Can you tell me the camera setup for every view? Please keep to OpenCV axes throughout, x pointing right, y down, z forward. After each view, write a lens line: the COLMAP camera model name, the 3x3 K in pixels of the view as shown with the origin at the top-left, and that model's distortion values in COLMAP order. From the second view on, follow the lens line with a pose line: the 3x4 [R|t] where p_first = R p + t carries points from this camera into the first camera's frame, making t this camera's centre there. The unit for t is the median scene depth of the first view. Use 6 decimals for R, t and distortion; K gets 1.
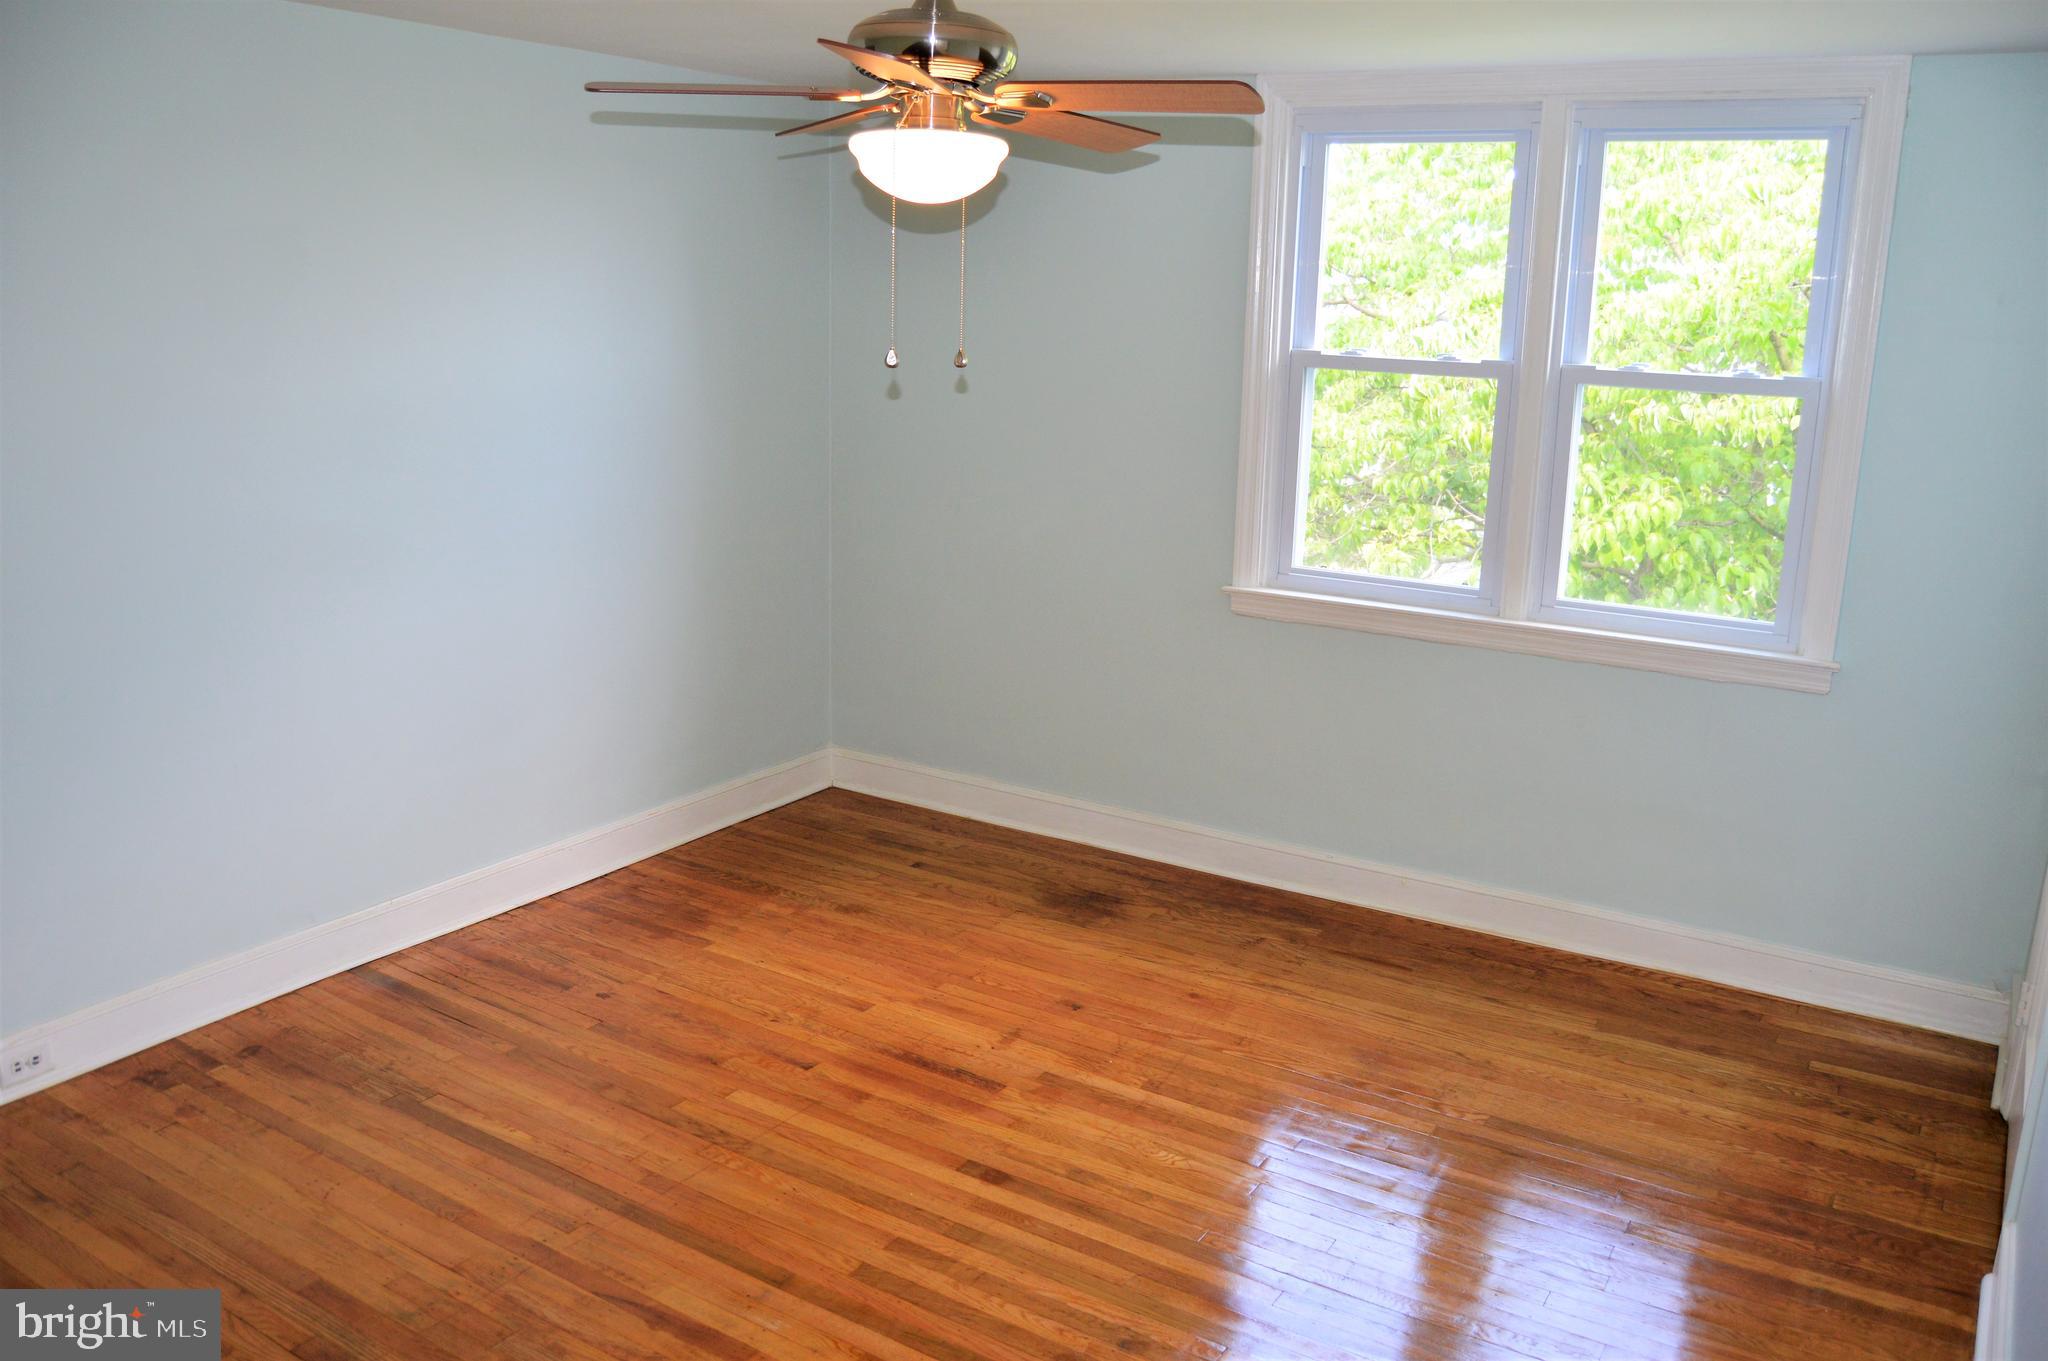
lens RADIAL K [[1627.7, 0, 1028.6], [0, 1627.7, 675.5], [0, 0, 1]] dist [-0.091014, 0.032911]
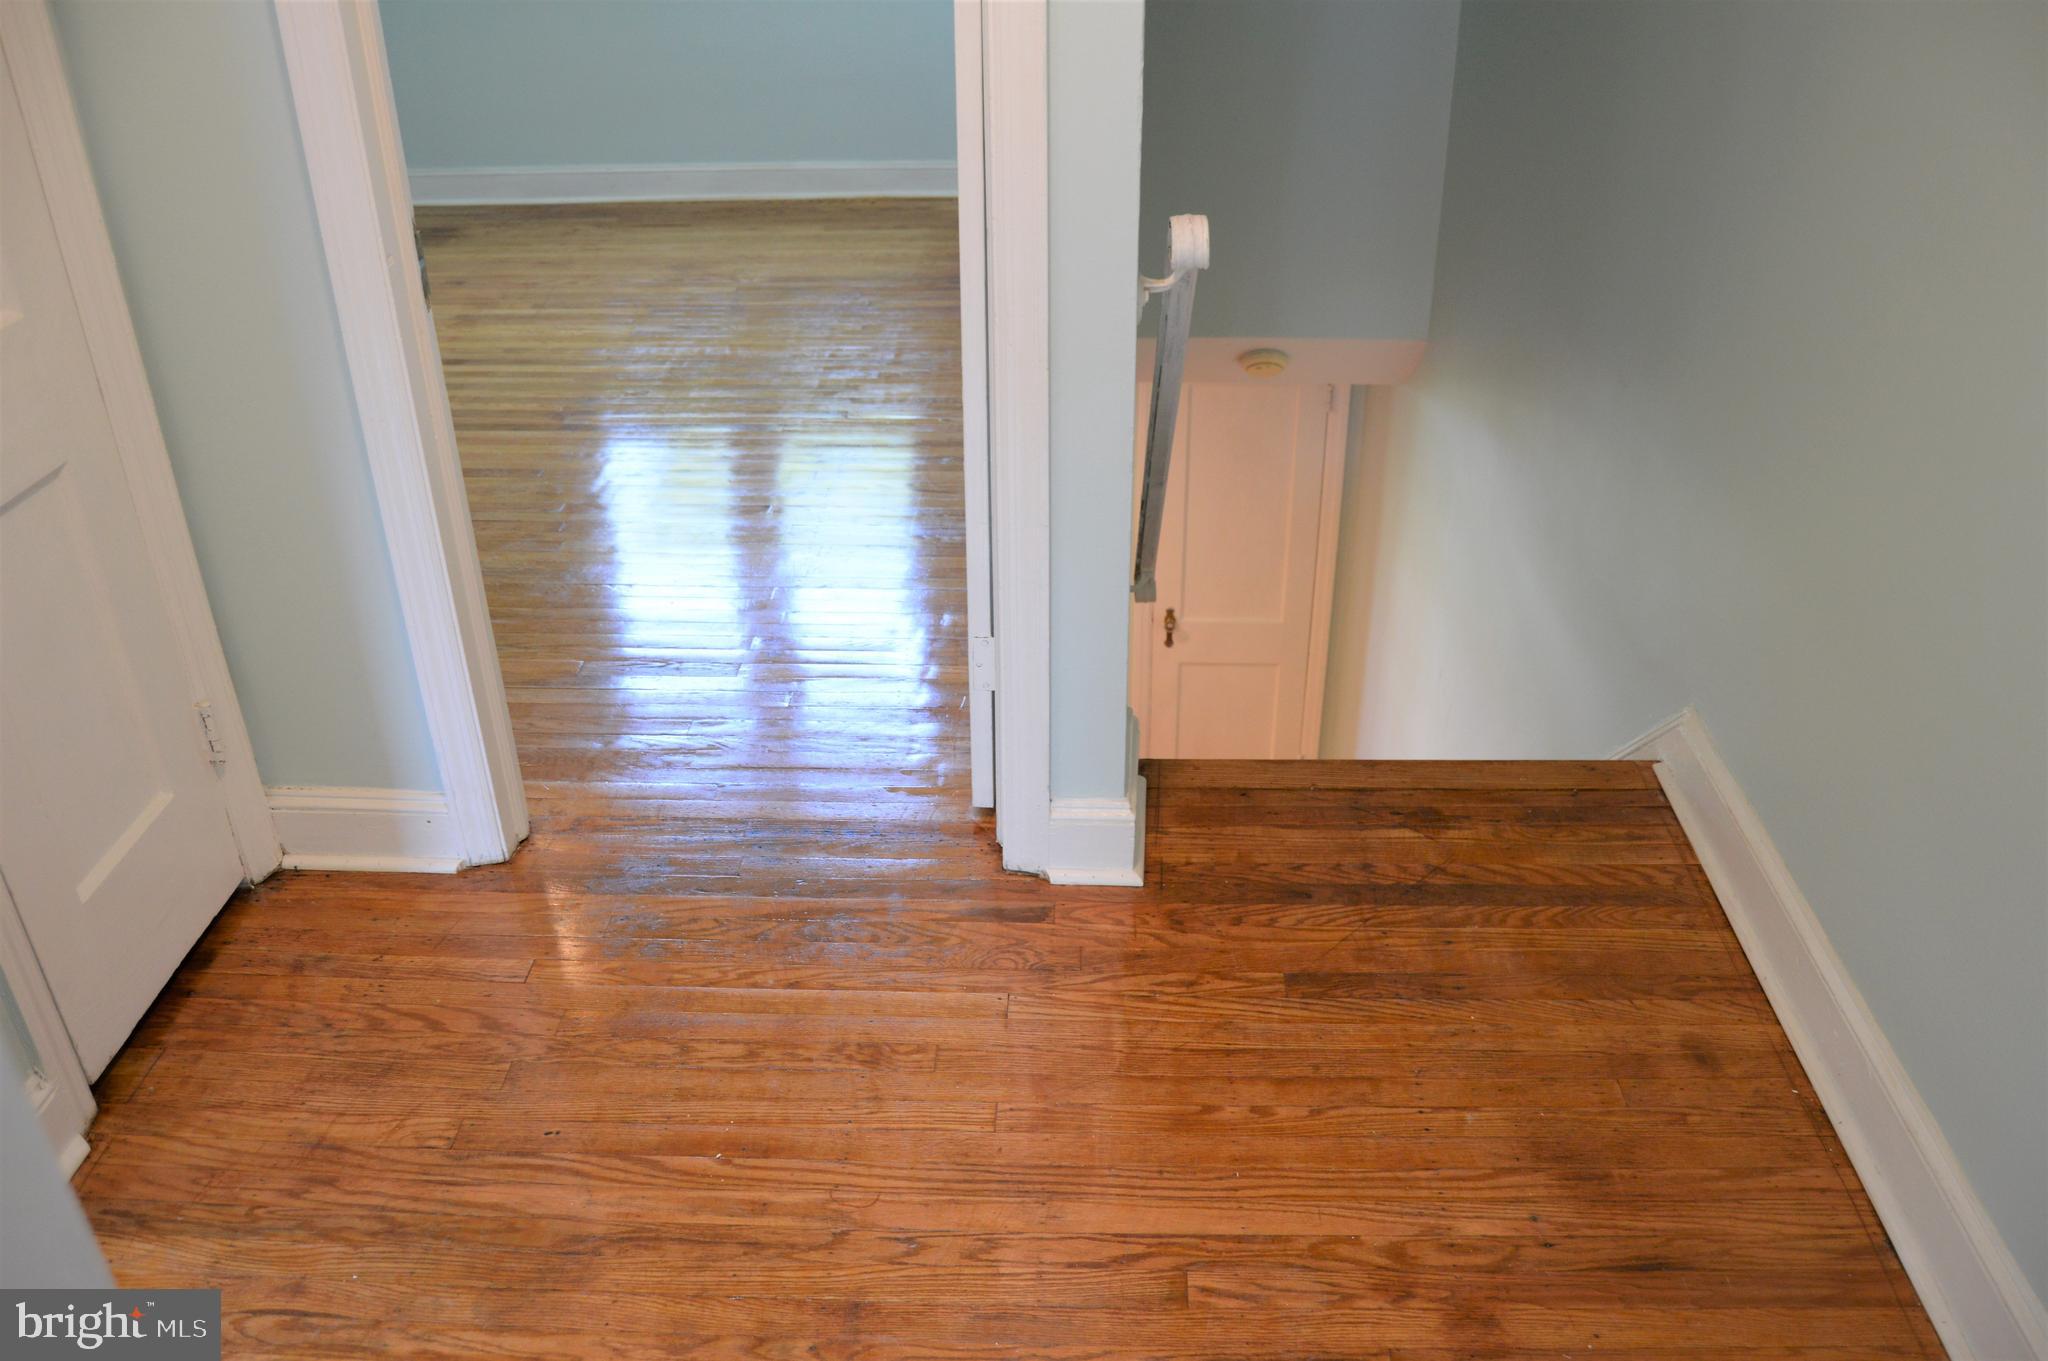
lens RADIAL K [[1627.7, 0, 1019.4], [0, 1627.7, 682.1], [0, 0, 1]] dist [-0.091014, 0.032911]
pose [[0.870664, -0.278360, 0.405538, -0.199456], [0.149667, 0.935296, 0.320658, 0.161626], [-0.468556, -0.218490, 0.855989, -0.421888]]
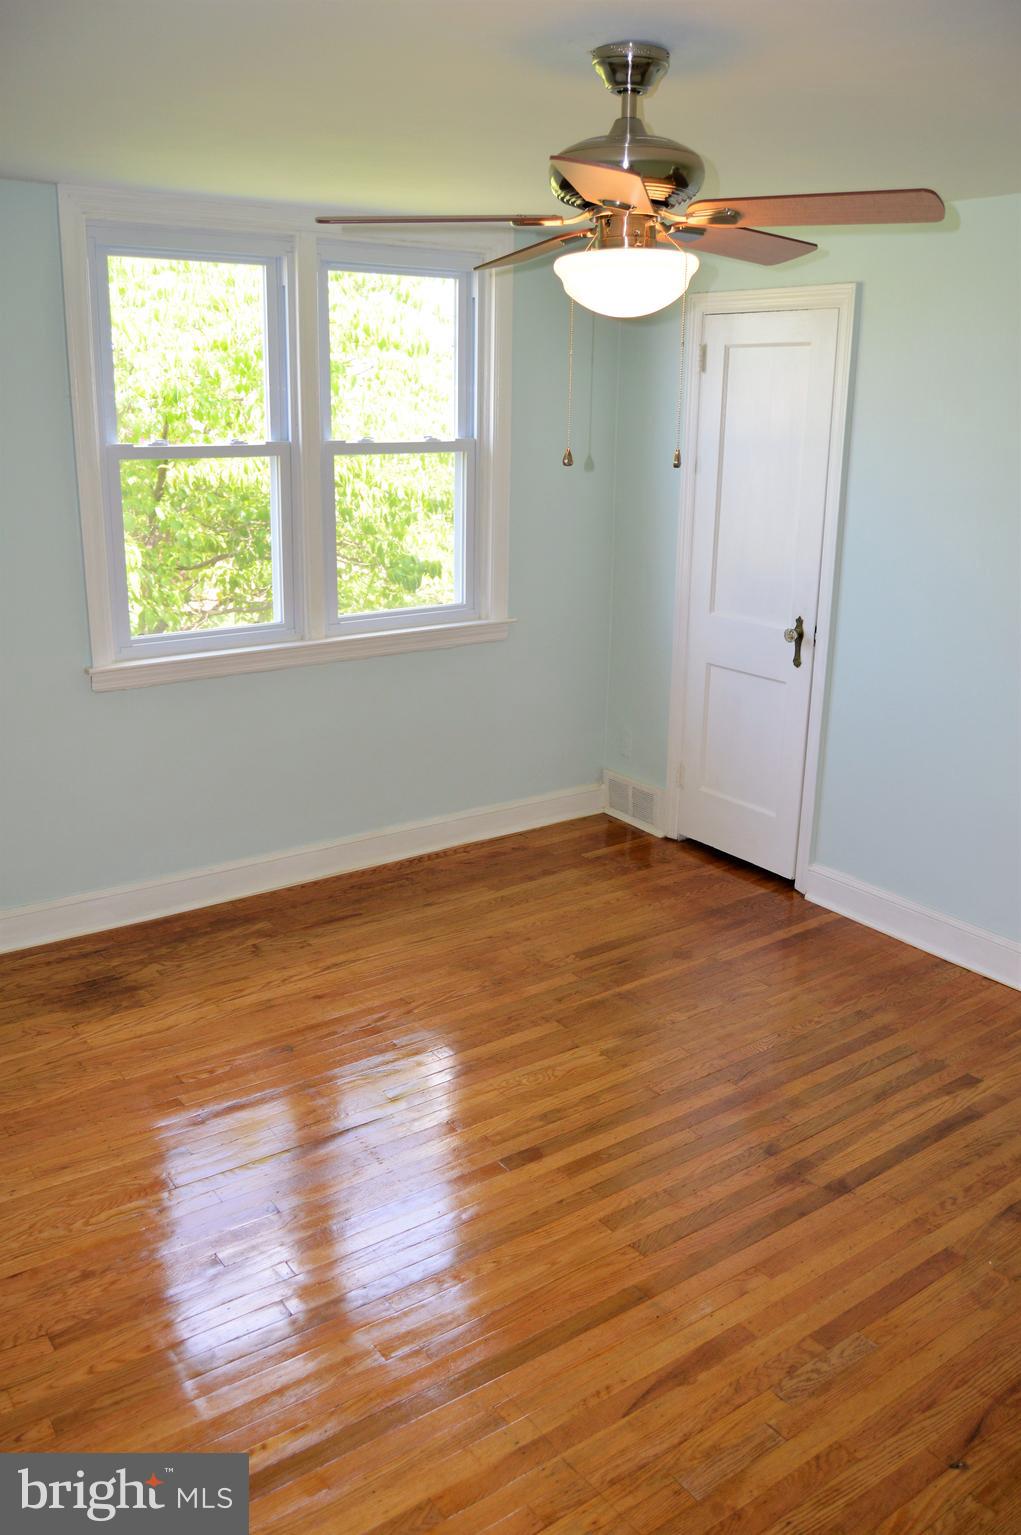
lens RADIAL K [[1220.0, 0, 515.7], [0, 1220.0, 770.4], [0, 0, 1]] dist [-0.091014, 0.032911]
pose [[0.377621, -0.287987, 0.880037, -0.600988], [0.213771, 0.951845, 0.219757, -0.129056], [-0.900946, 0.105141, 0.421000, 0.501852]]
